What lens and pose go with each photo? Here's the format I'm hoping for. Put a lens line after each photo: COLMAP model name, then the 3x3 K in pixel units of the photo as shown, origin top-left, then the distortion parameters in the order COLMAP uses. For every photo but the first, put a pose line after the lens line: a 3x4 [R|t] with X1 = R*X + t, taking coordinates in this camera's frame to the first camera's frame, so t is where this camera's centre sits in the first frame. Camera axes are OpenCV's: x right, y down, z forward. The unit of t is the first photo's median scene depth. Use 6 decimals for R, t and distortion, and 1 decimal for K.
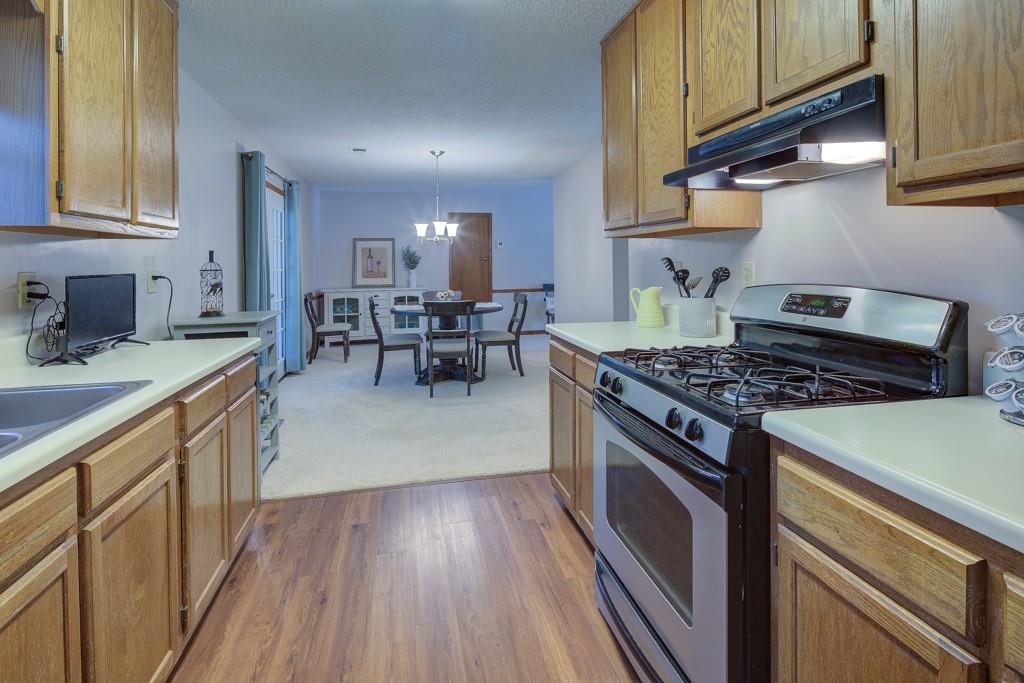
lens RADIAL K [[496.2, 0, 511.4], [0, 496.2, 262.1], [0, 0, 1]] dist [0.004404, -0.005276]
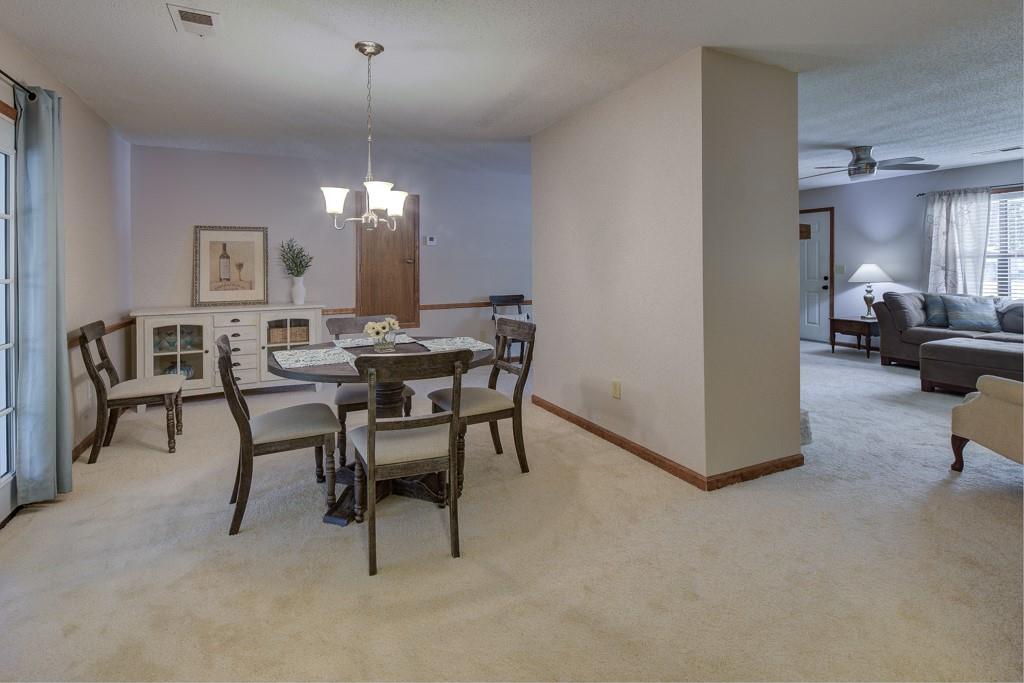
lens RADIAL K [[496.2, 0, 507.0], [0, 496.2, 266.4], [0, 0, 1]] dist [0.004404, -0.005276]
pose [[0.972668, 0.004481, 0.232158, -0.337207], [-0.004582, 0.999989, -0.000108, 0.002913], [-0.232156, -0.000958, 0.972678, 1.238349]]
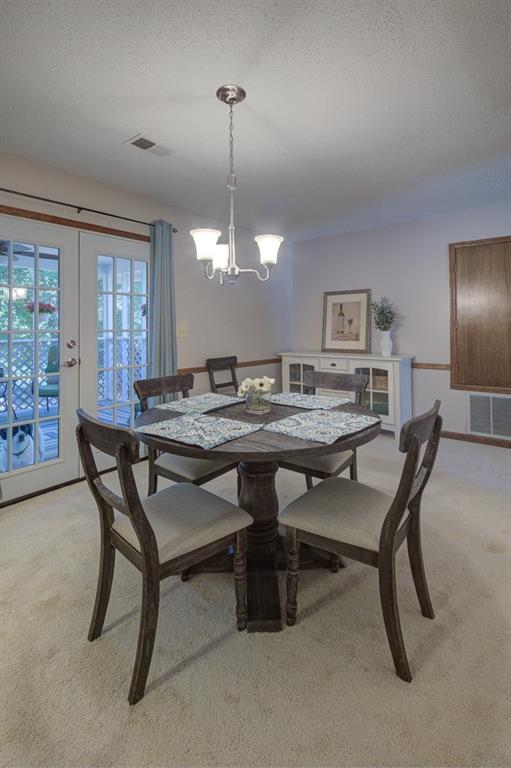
lens RADIAL K [[385.0, 0, 263.7], [0, 385.0, 320.5], [0, 0, 1]] dist [0.003578, 0.000150]
pose [[0.634037, -0.004821, -0.773288, 0.463171], [-0.002048, 0.999967, -0.007914, 0.019414], [0.773300, 0.006602, 0.634006, 2.023052]]
